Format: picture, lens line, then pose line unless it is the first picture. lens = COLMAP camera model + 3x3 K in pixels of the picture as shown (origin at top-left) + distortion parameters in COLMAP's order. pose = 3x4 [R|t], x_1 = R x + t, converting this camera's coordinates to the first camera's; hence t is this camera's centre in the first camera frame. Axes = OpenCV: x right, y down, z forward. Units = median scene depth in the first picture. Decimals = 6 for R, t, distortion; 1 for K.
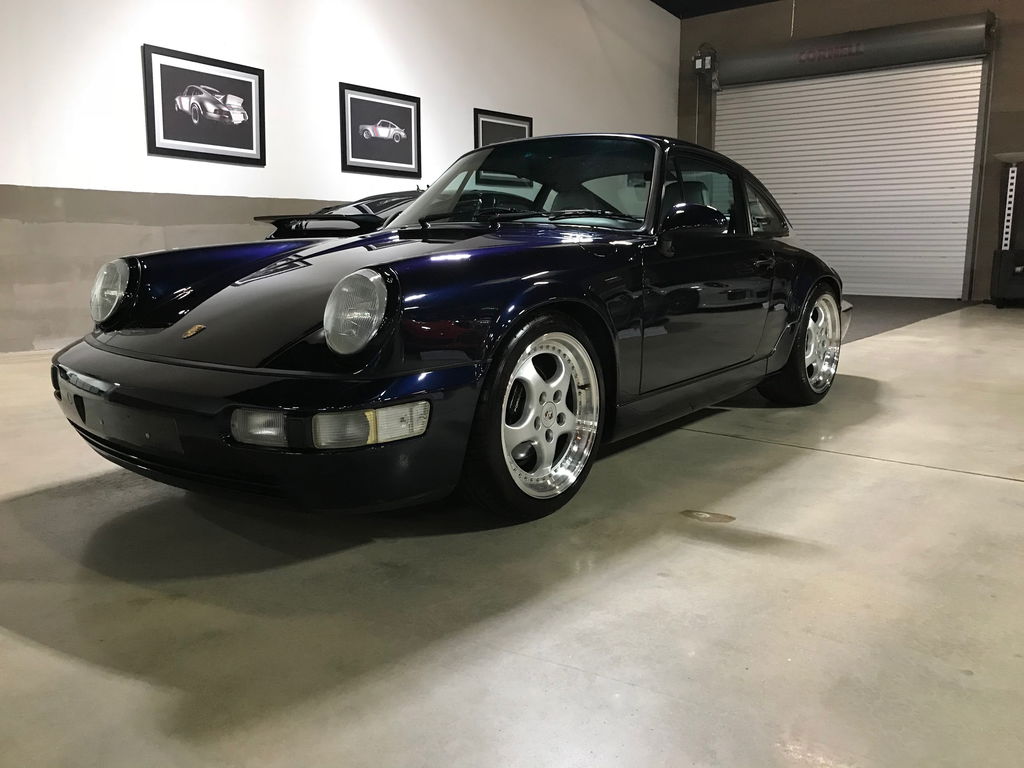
lens RADIAL K [[836.9, 0, 512.0], [0, 836.9, 384.0], [0, 0, 1]] dist [0.007028, -0.000433]
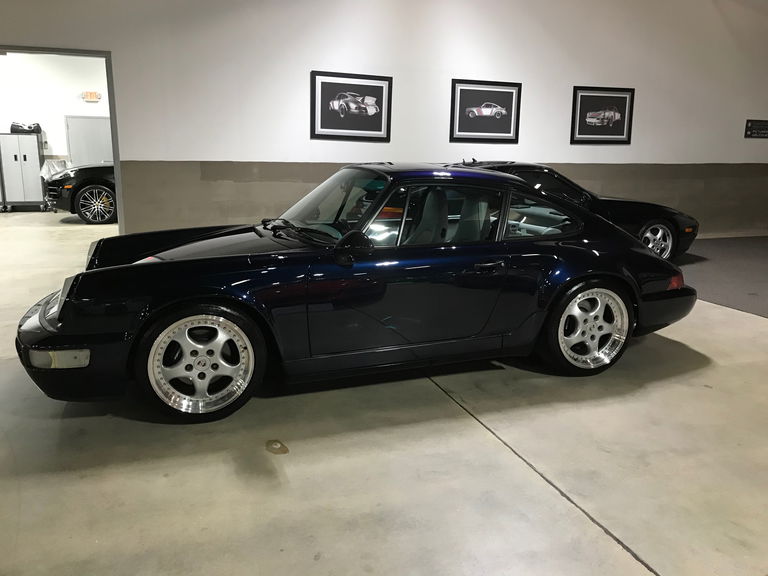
lens RADIAL K [[627.7, 0, 384.0], [0, 627.7, 288.0], [0, 0, 1]] dist [0.007028, -0.000433]
pose [[0.845398, 0.117238, -0.521111, 0.324317], [-0.098448, 0.993100, 0.063713, -0.074877], [0.524985, -0.002561, 0.851107, 0.044030]]
